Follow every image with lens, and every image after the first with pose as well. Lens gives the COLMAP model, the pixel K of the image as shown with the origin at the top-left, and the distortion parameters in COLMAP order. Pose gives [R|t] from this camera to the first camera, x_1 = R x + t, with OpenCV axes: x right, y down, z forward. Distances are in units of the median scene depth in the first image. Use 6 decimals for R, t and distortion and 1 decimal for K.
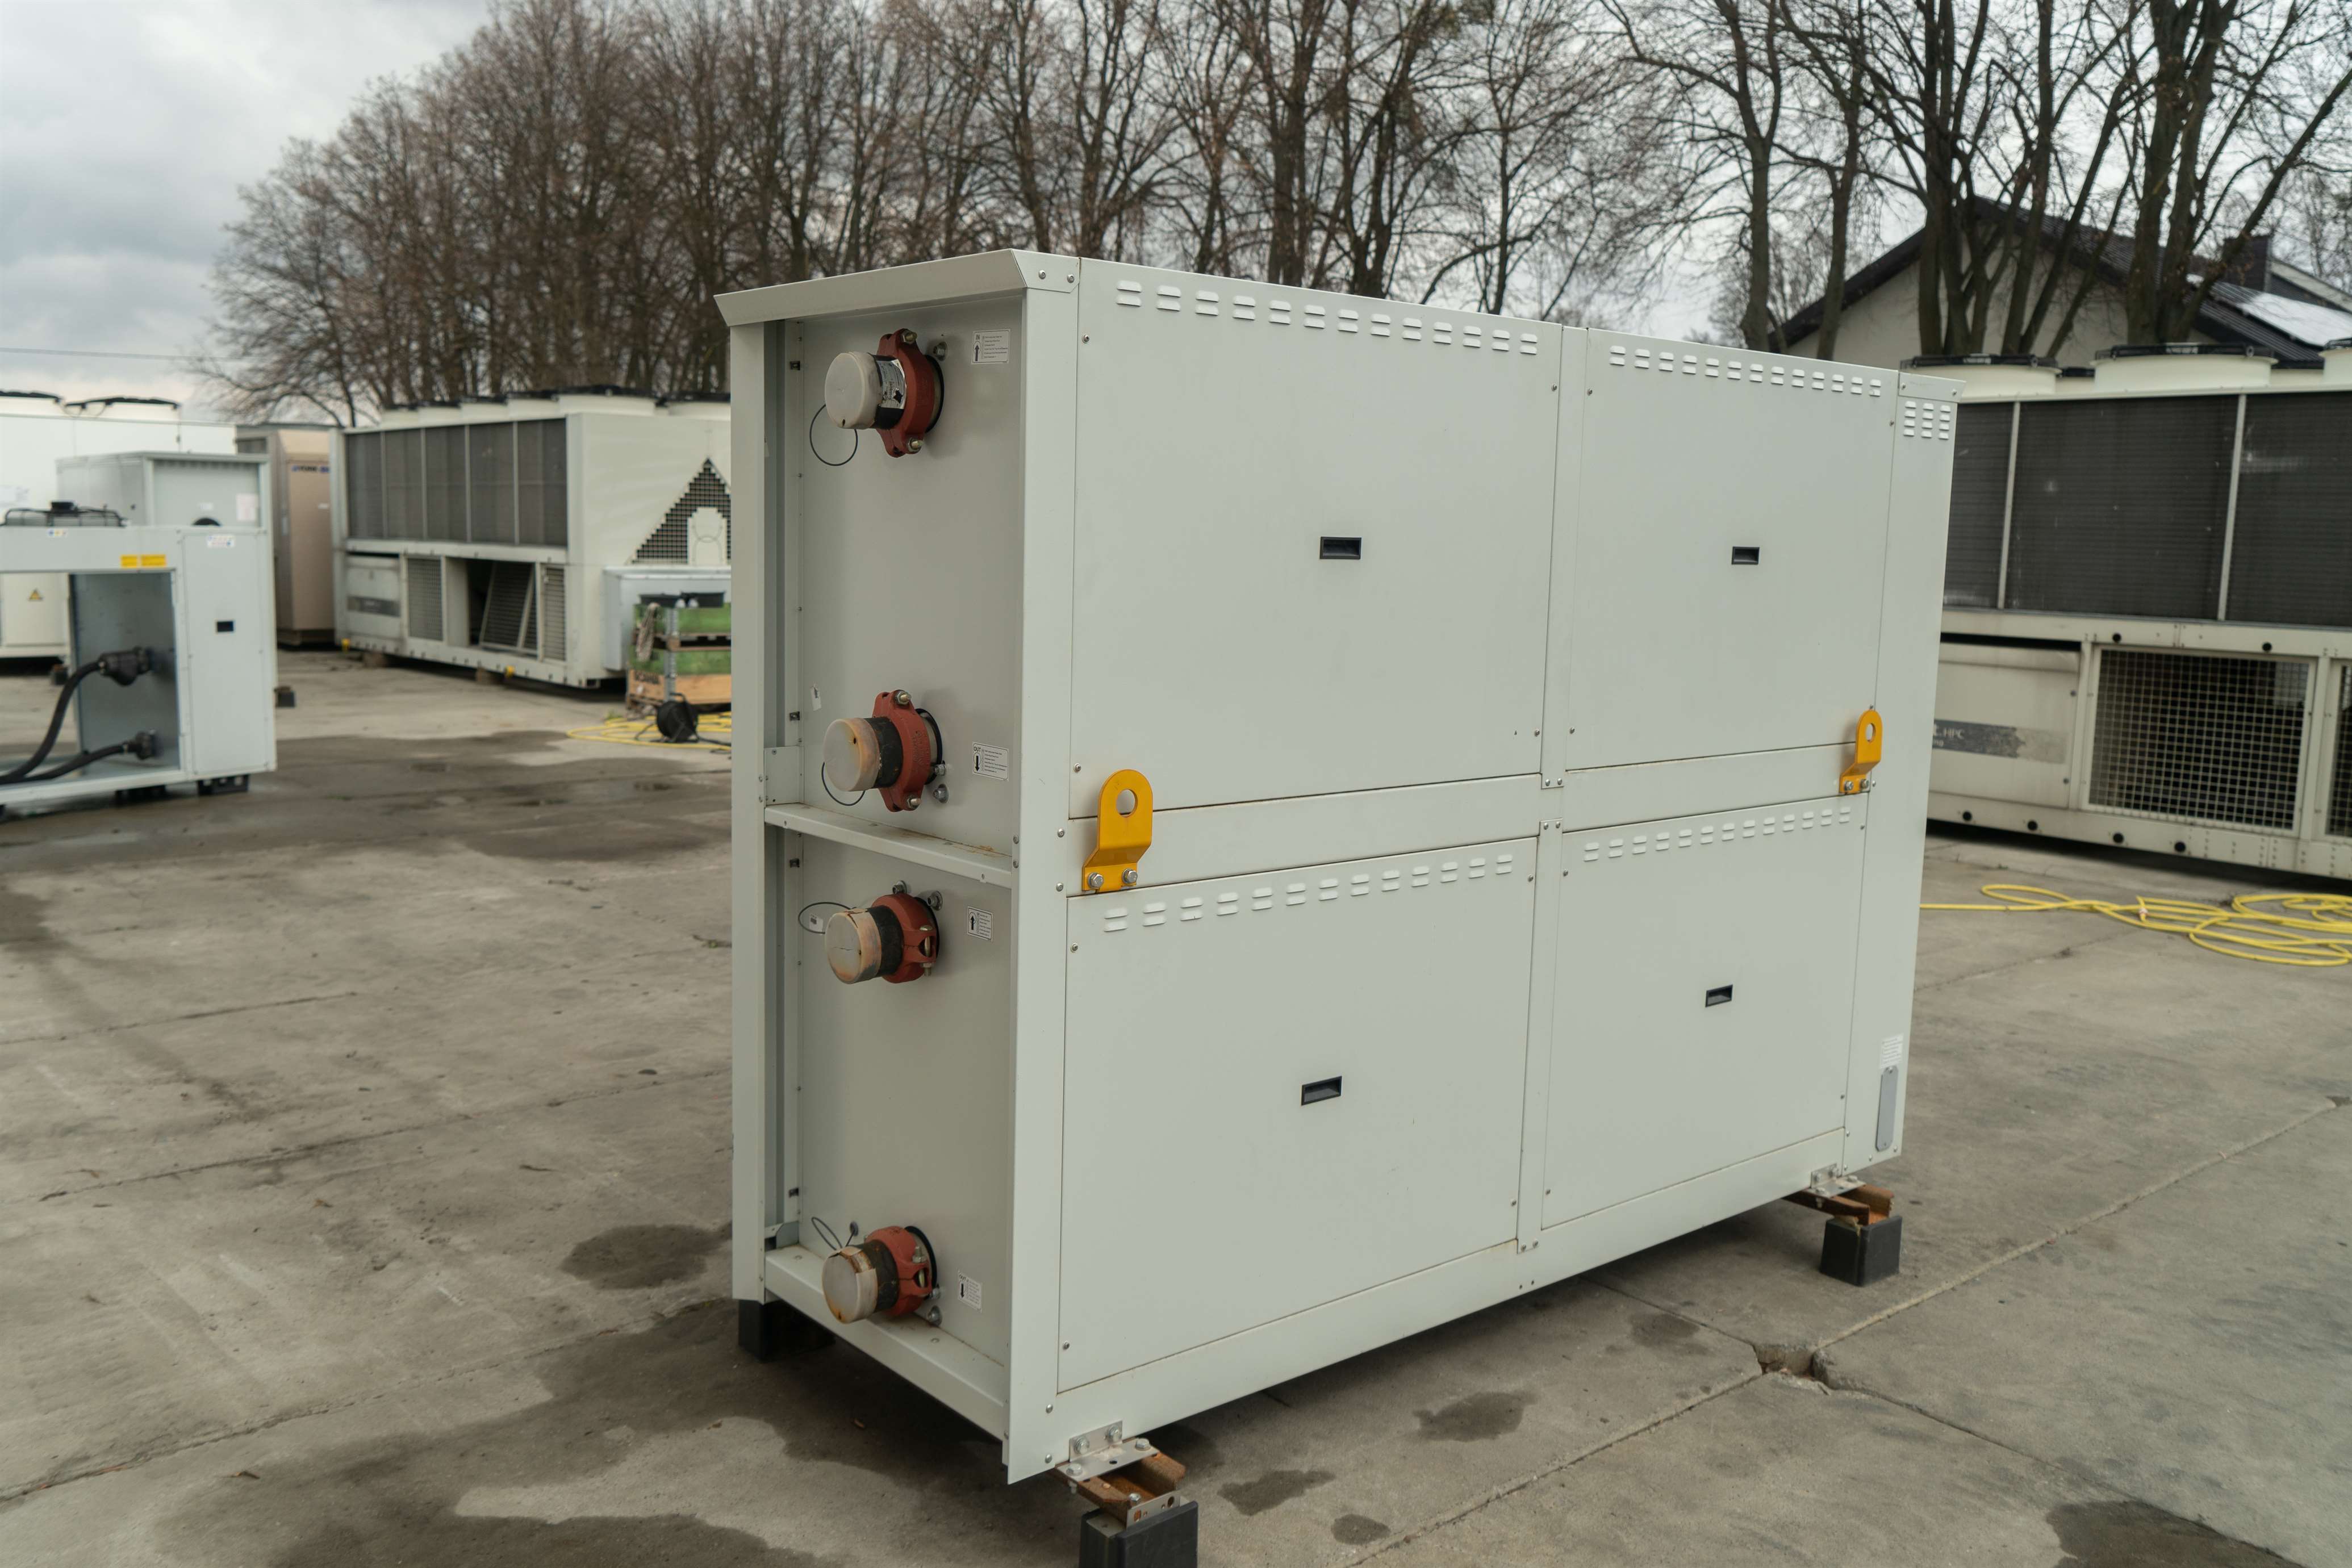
lens RADIAL K [[1938.7, 0, 1176.0], [0, 1938.7, 784.0], [0, 0, 1]] dist [0.008721, 0.004134]
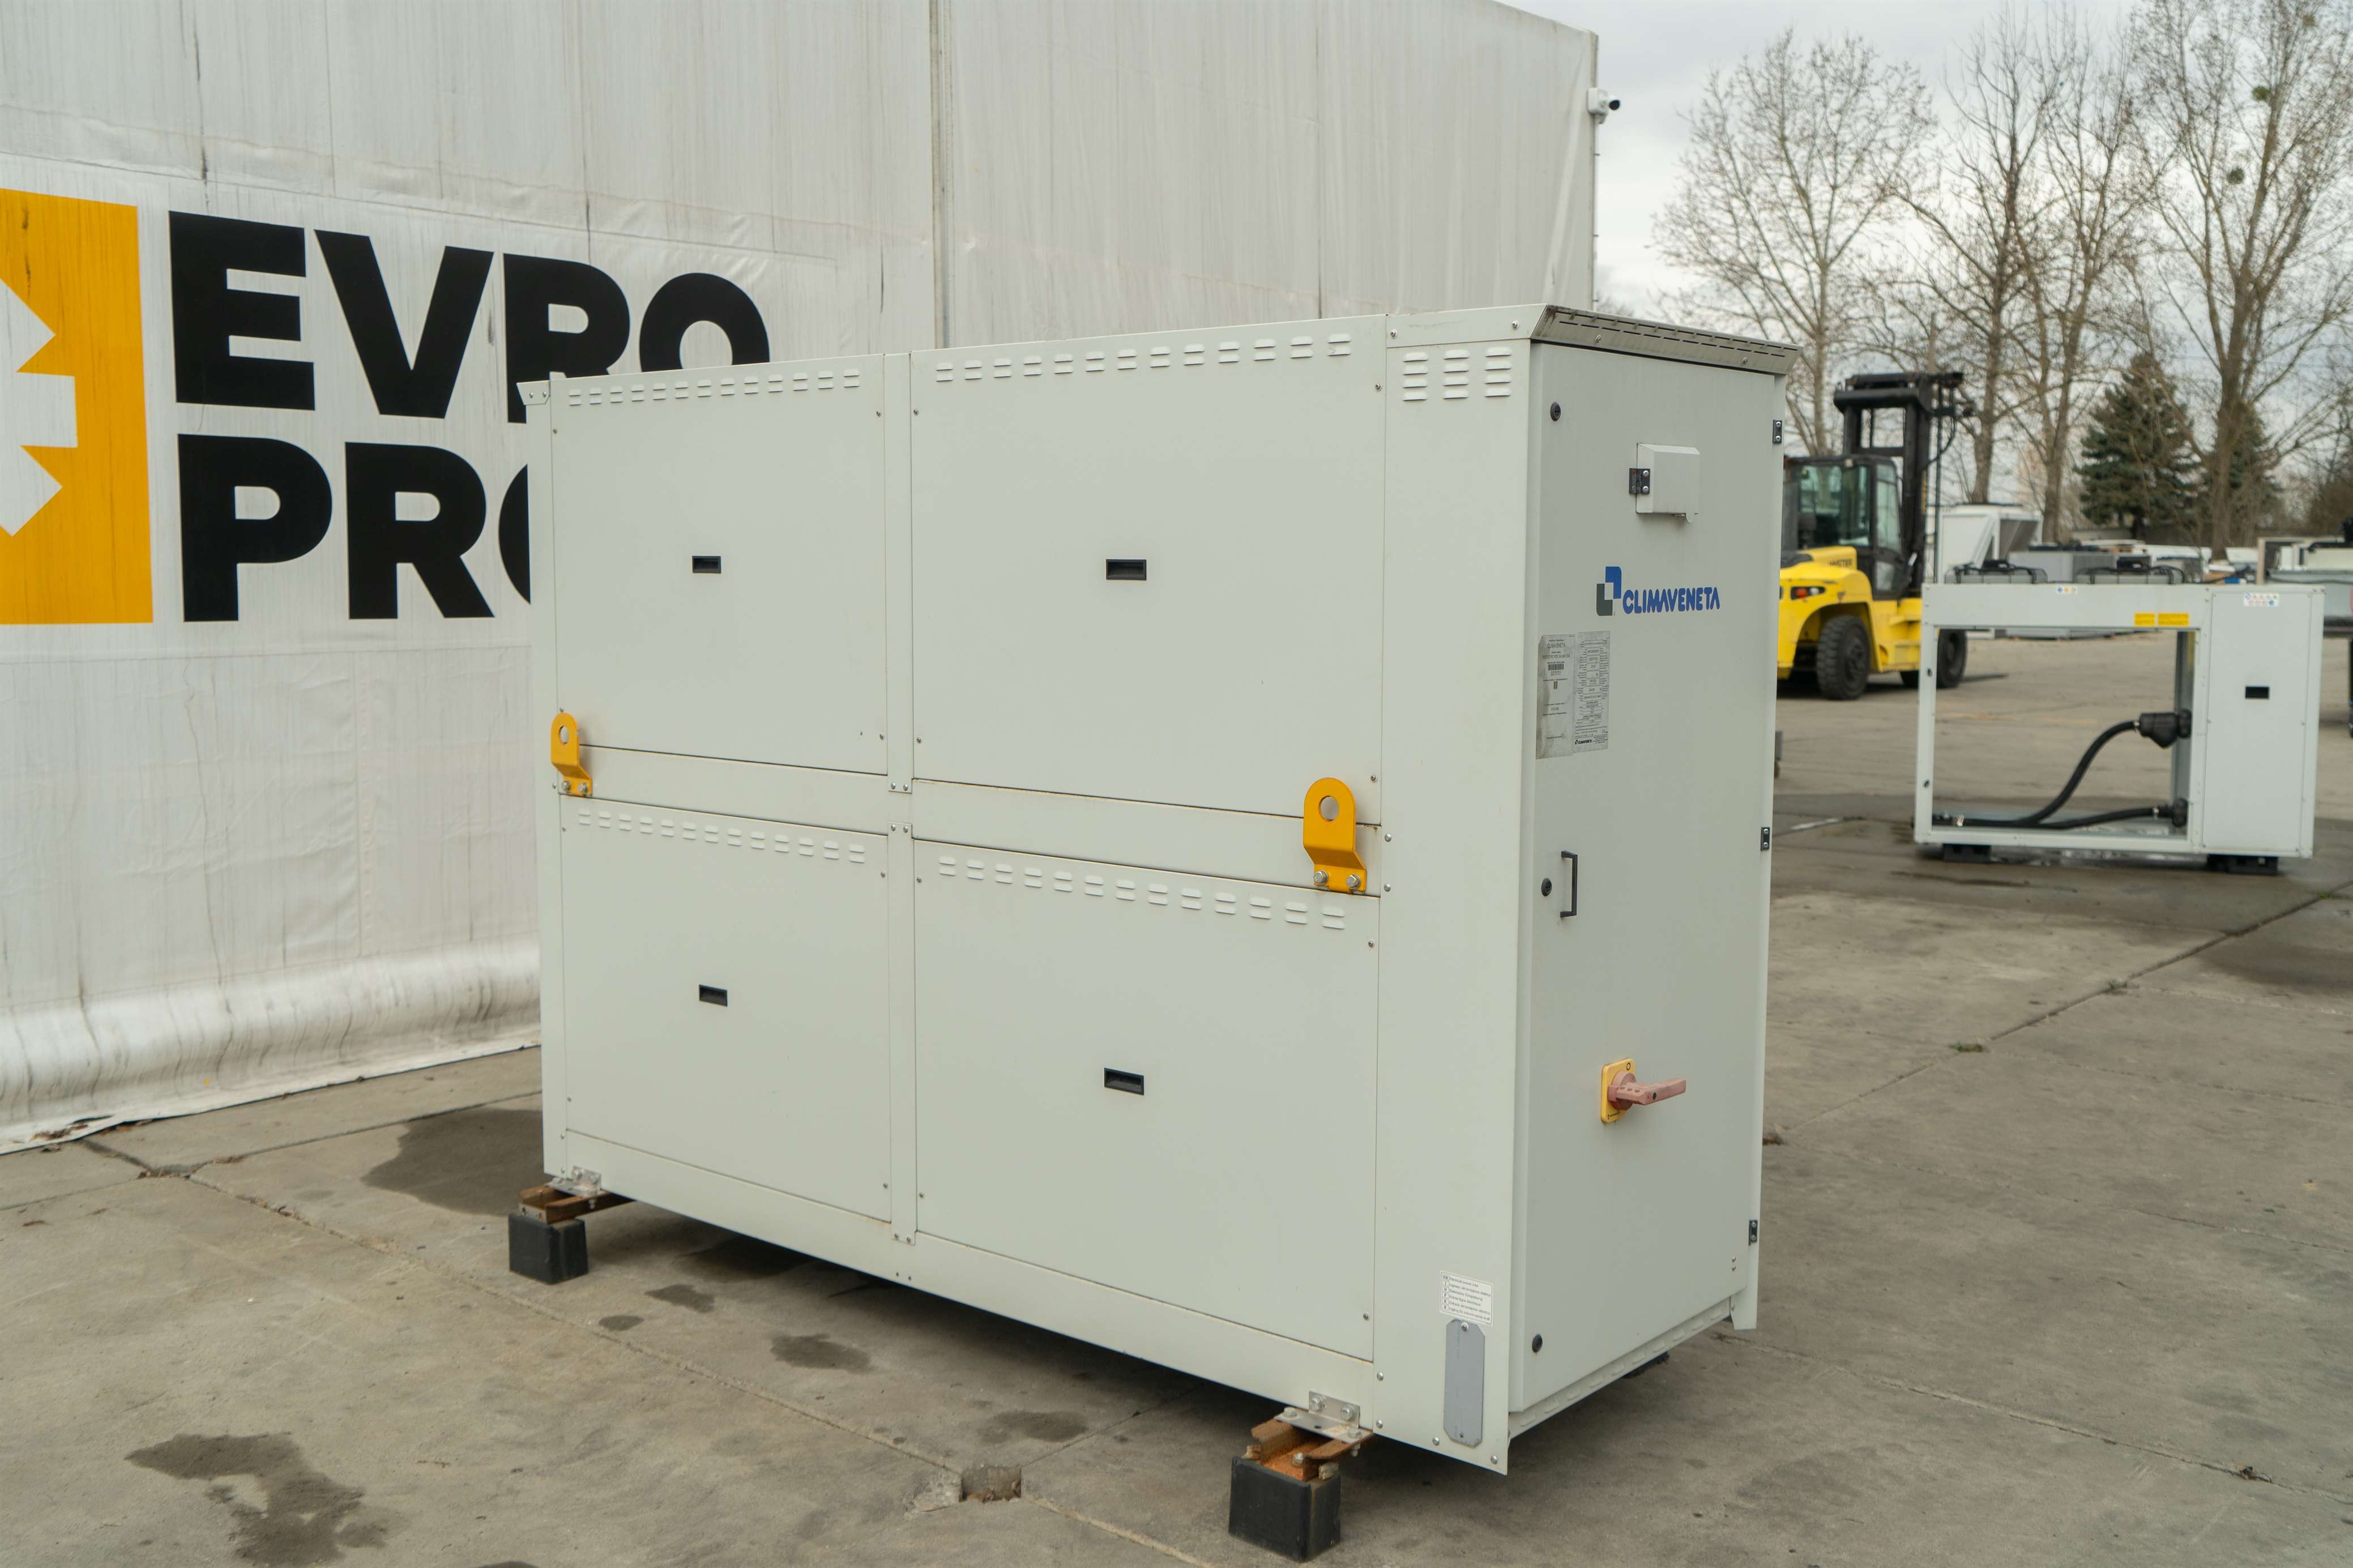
lens RADIAL K [[2241.9, 0, 1176.5], [0, 2241.9, 784.0], [0, 0, 1]] dist [0.015715, 0.013329]
pose [[0.152320, 0.077129, -0.985317, 1.363302], [-0.131162, 0.989710, 0.057197, -0.088154], [0.979589, 0.120524, 0.160869, 0.923650]]
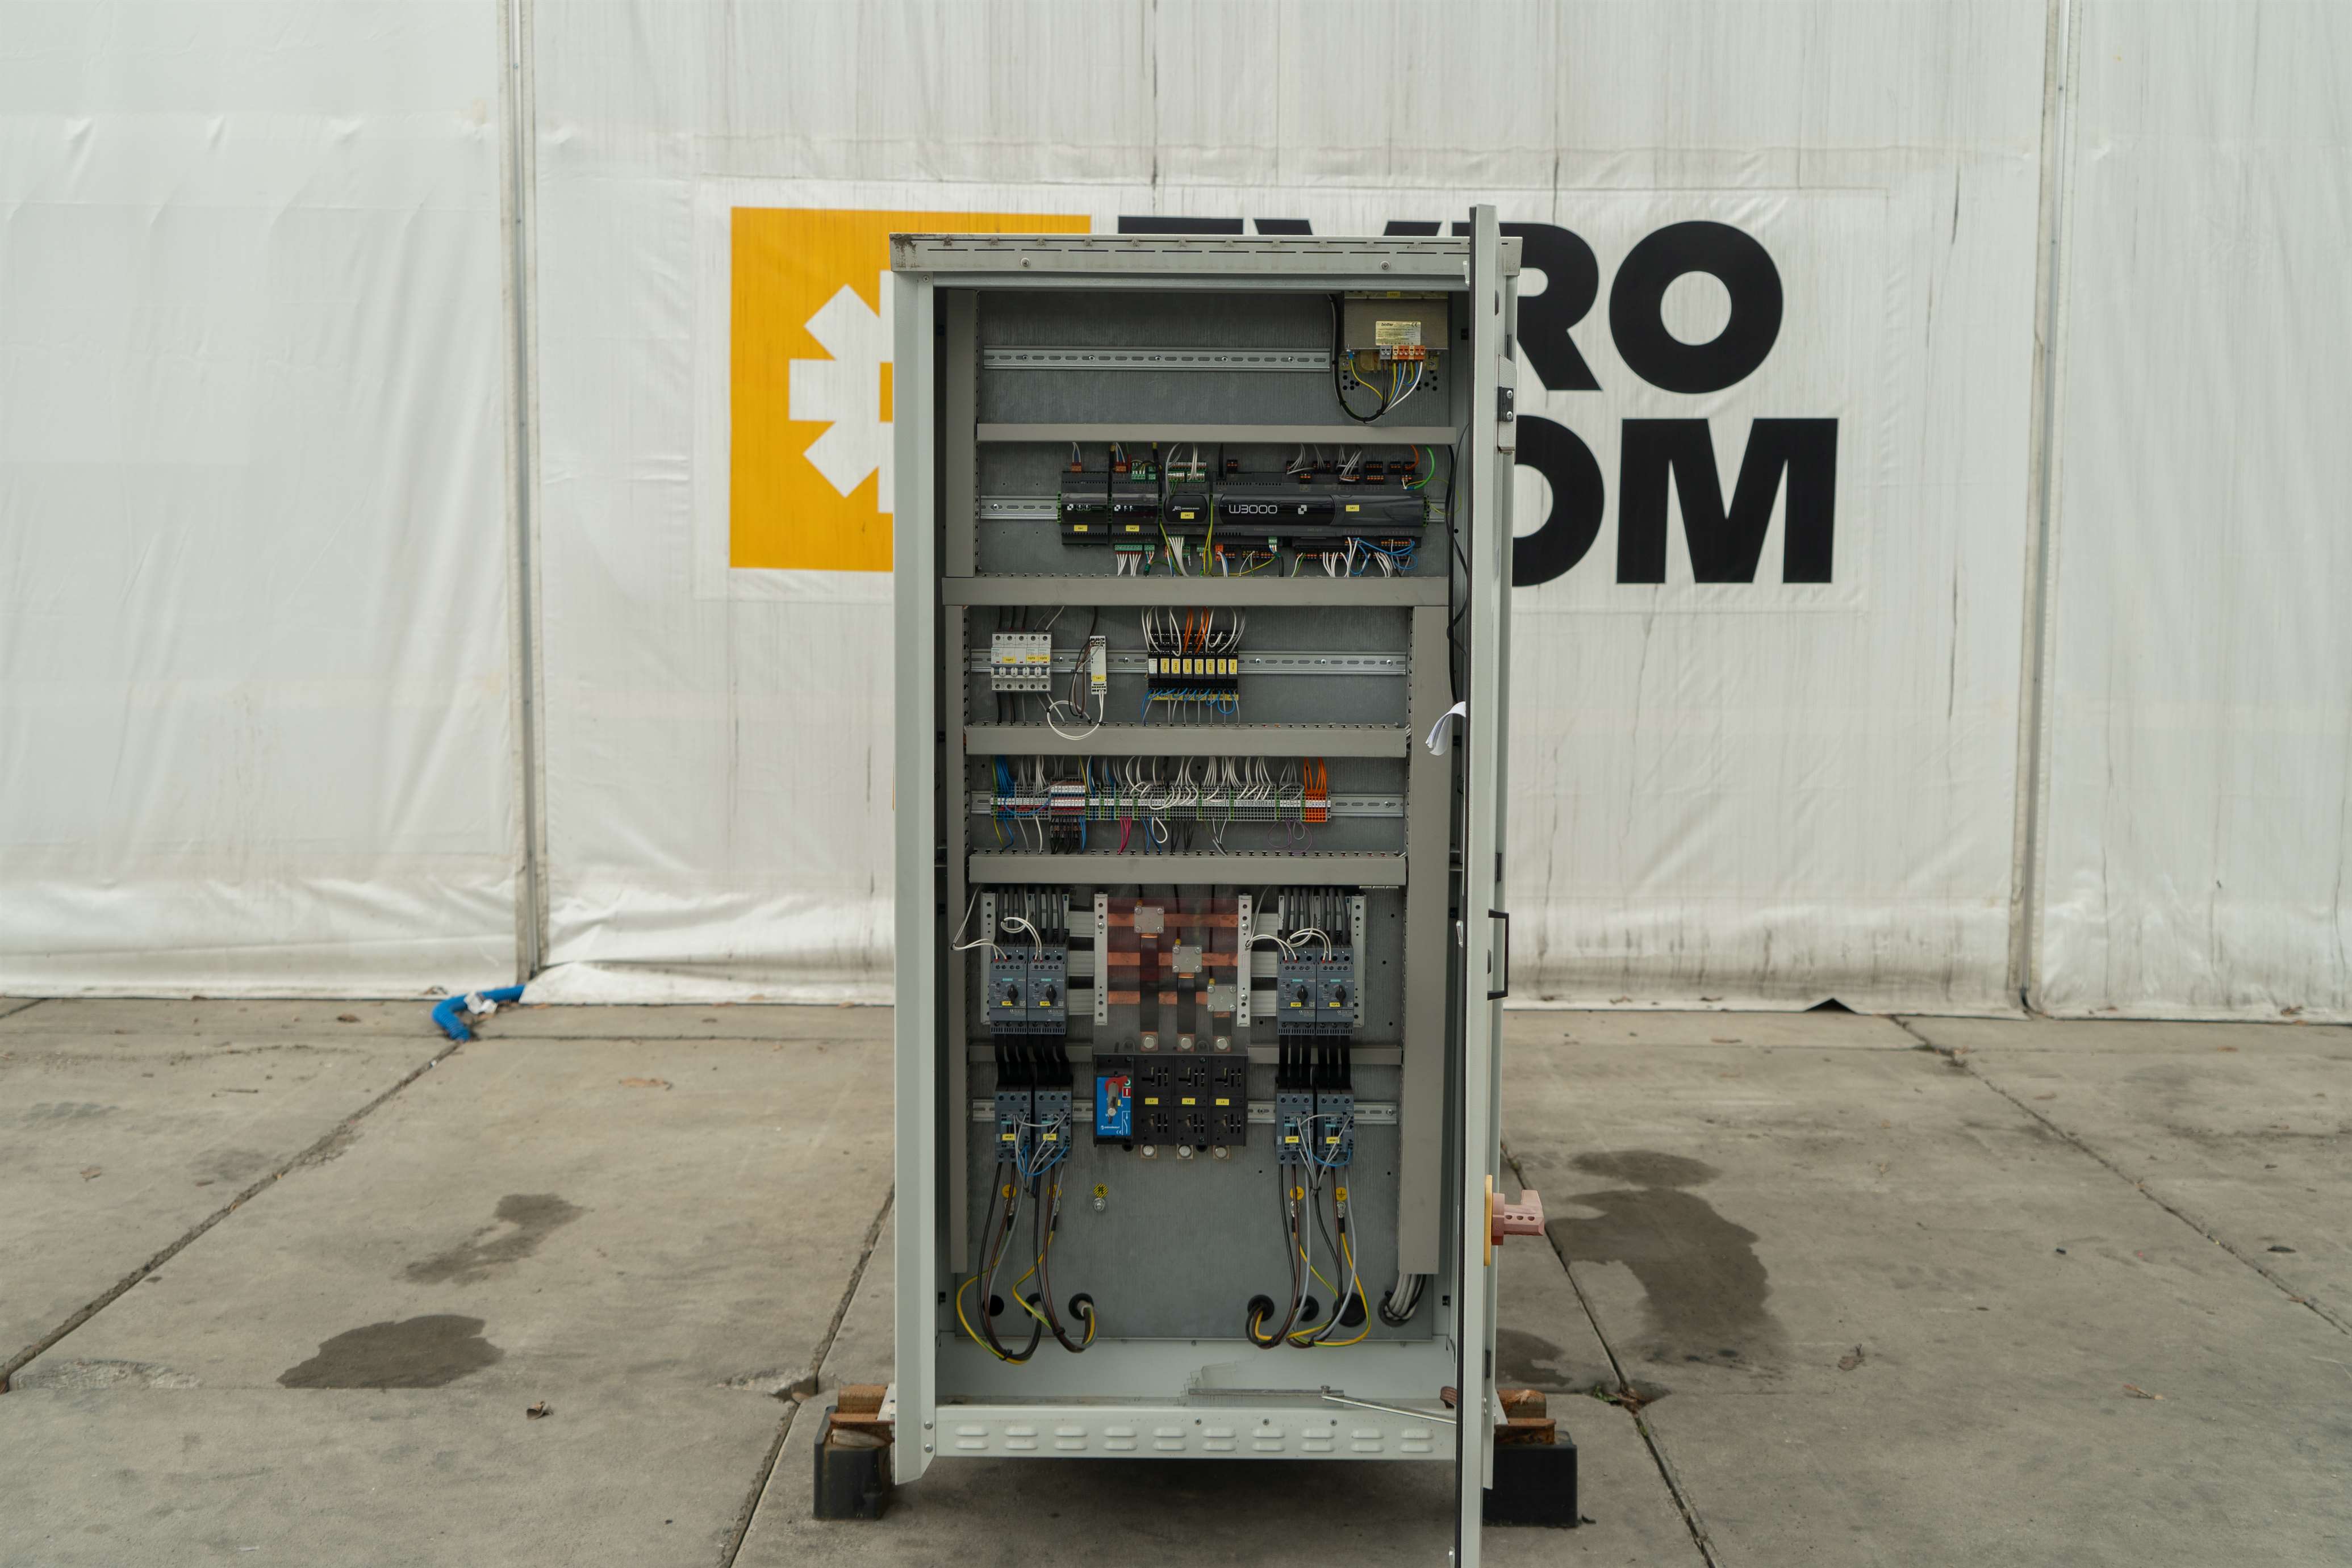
lens RADIAL K [[2442.0, 0, 1176.0], [0, 2442.0, 784.0], [0, 0, 1]] dist [0.001132, 0.013091]
pose [[-0.650671, 0.049053, -0.757774, 1.117614], [-0.129160, 0.976221, 0.174099, -0.217294], [0.748295, 0.211155, -0.628863, 1.885154]]
